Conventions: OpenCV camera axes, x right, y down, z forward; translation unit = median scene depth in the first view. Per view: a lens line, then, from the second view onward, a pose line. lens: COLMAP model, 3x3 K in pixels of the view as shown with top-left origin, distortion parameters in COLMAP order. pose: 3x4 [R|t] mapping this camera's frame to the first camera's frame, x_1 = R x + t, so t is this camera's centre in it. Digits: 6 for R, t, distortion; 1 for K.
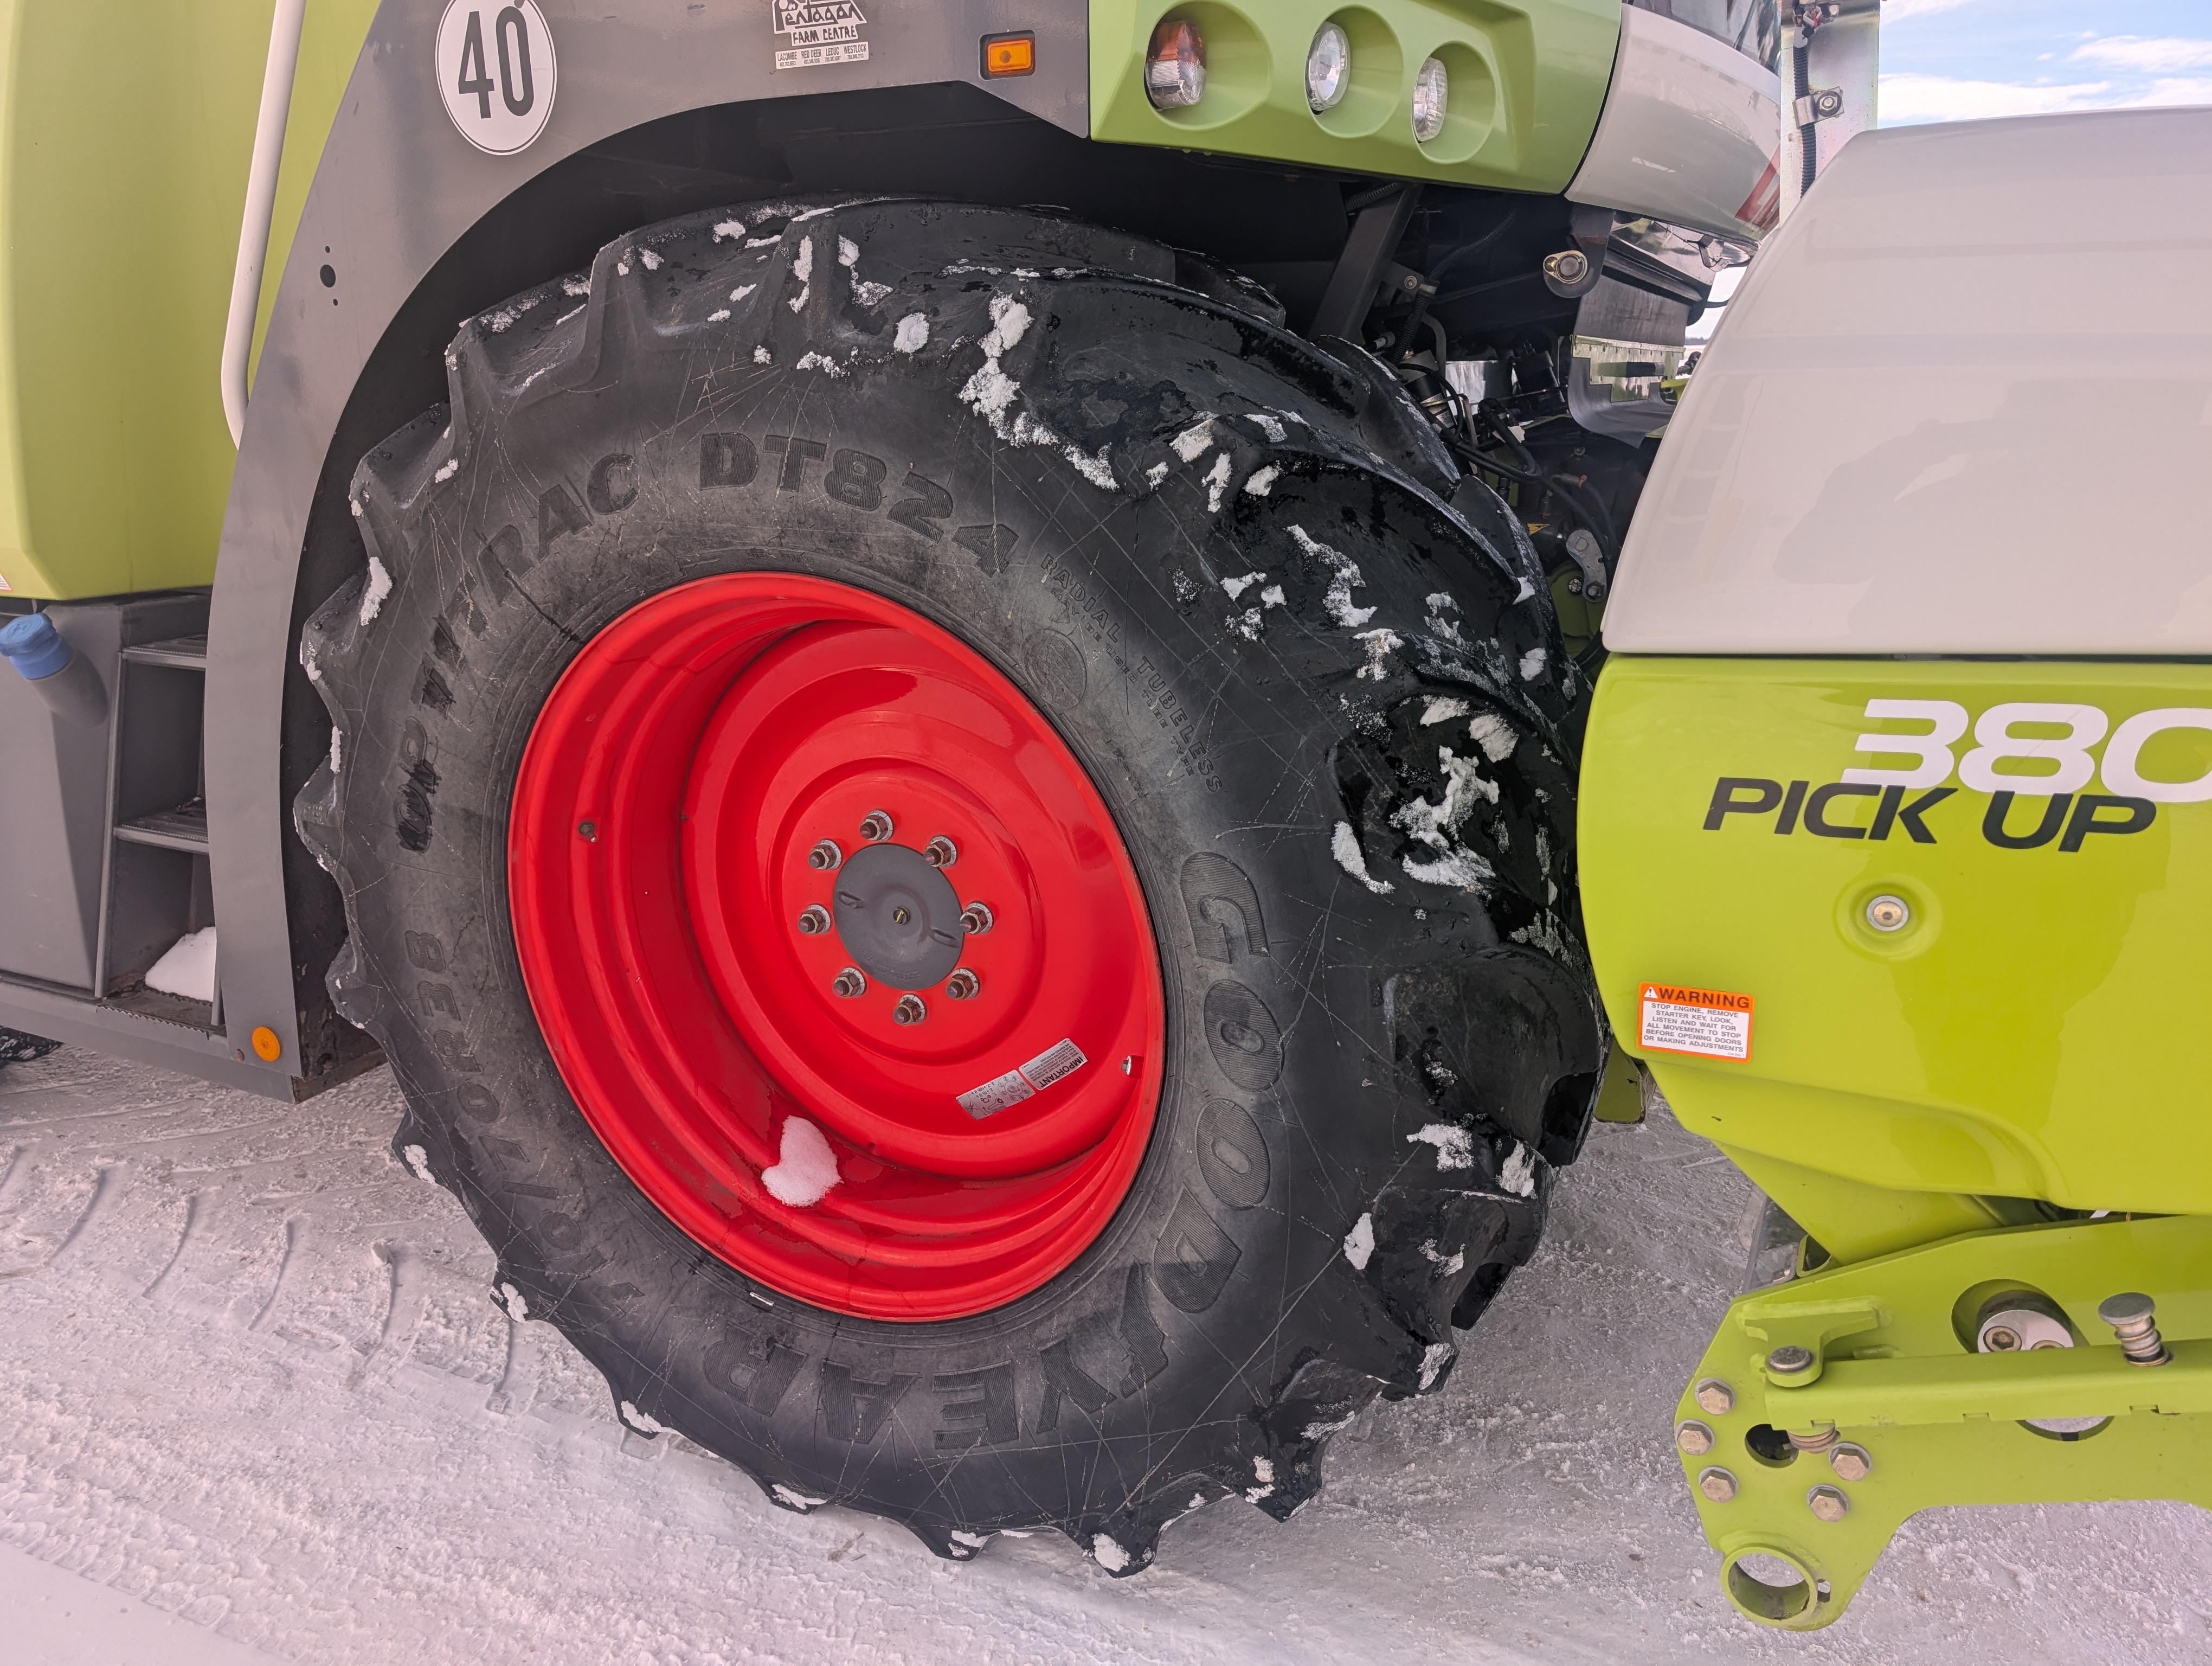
lens RADIAL K [[1563.2, 0, 1109.9], [0, 1563.2, 845.5], [0, 0, 1]] dist [0.021977, -0.027270]
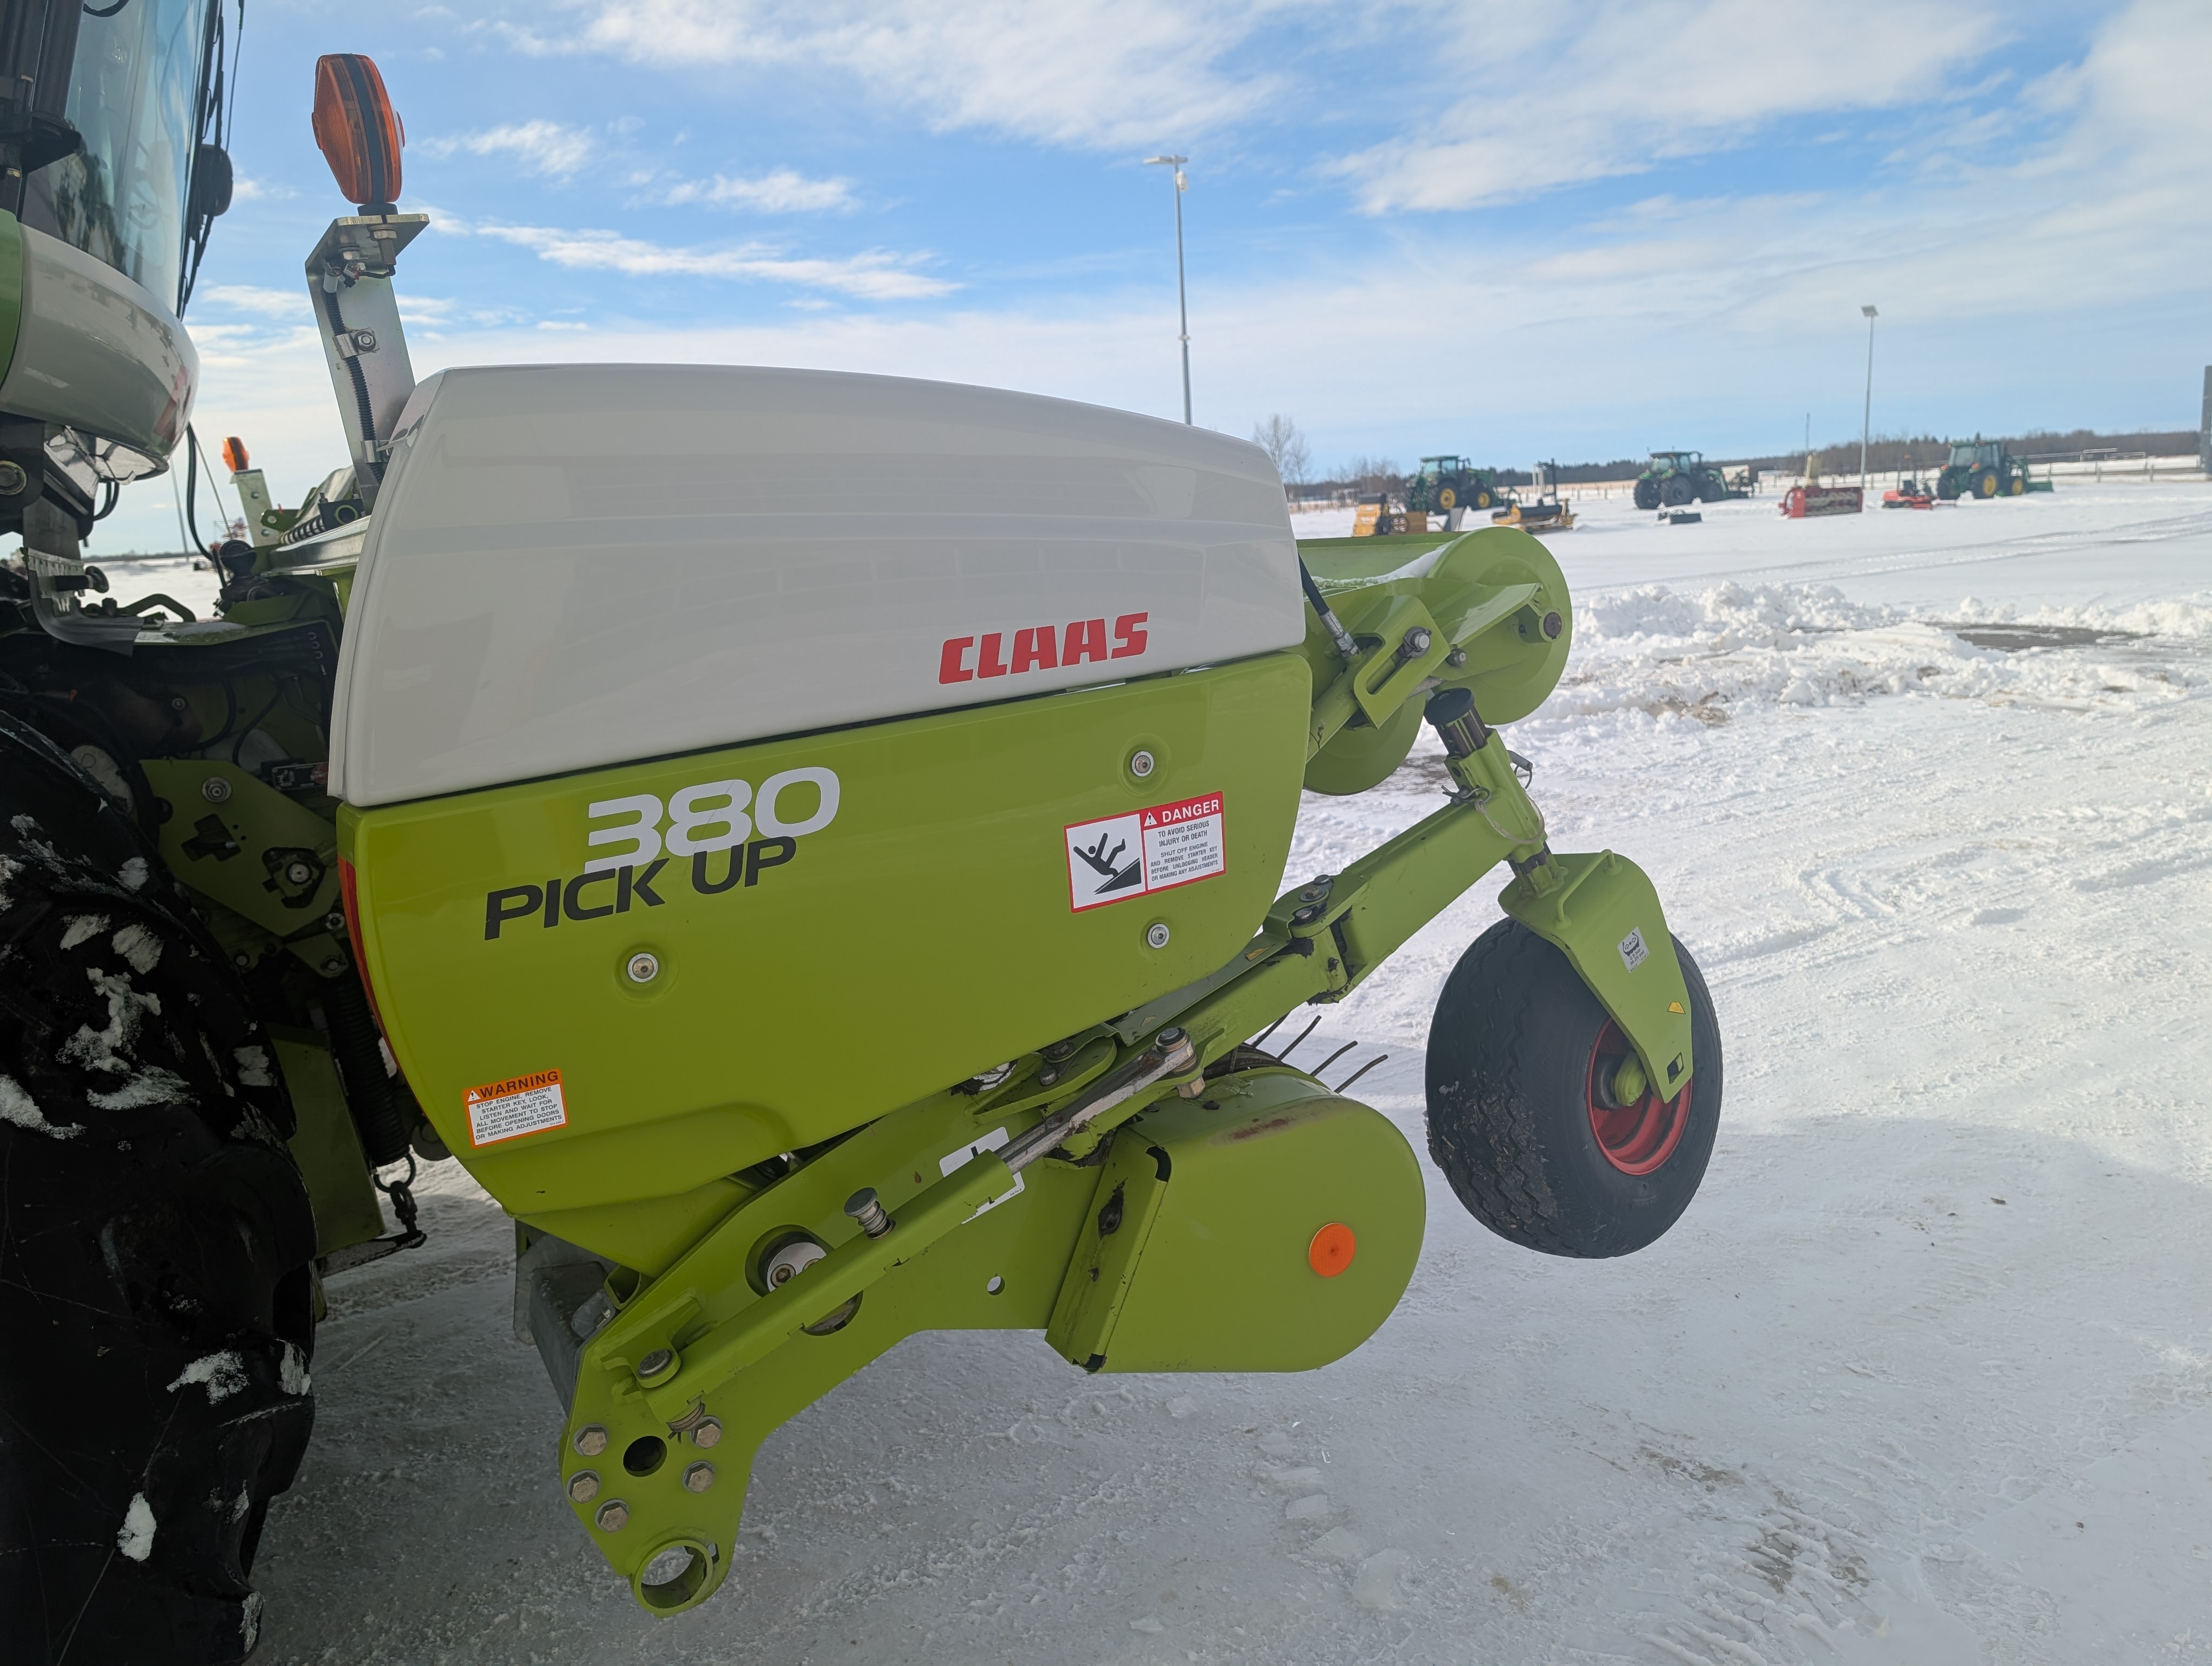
lens RADIAL K [[1517.2, 0, 1106.0], [0, 1517.2, 833.0], [0, 0, 1]] dist [-0.005729, -0.005298]
pose [[0.582721, -0.177671, 0.793013, -0.179944], [0.276742, 0.960870, 0.011923, 0.021528], [-0.764101, 0.212512, 0.609088, -0.035677]]
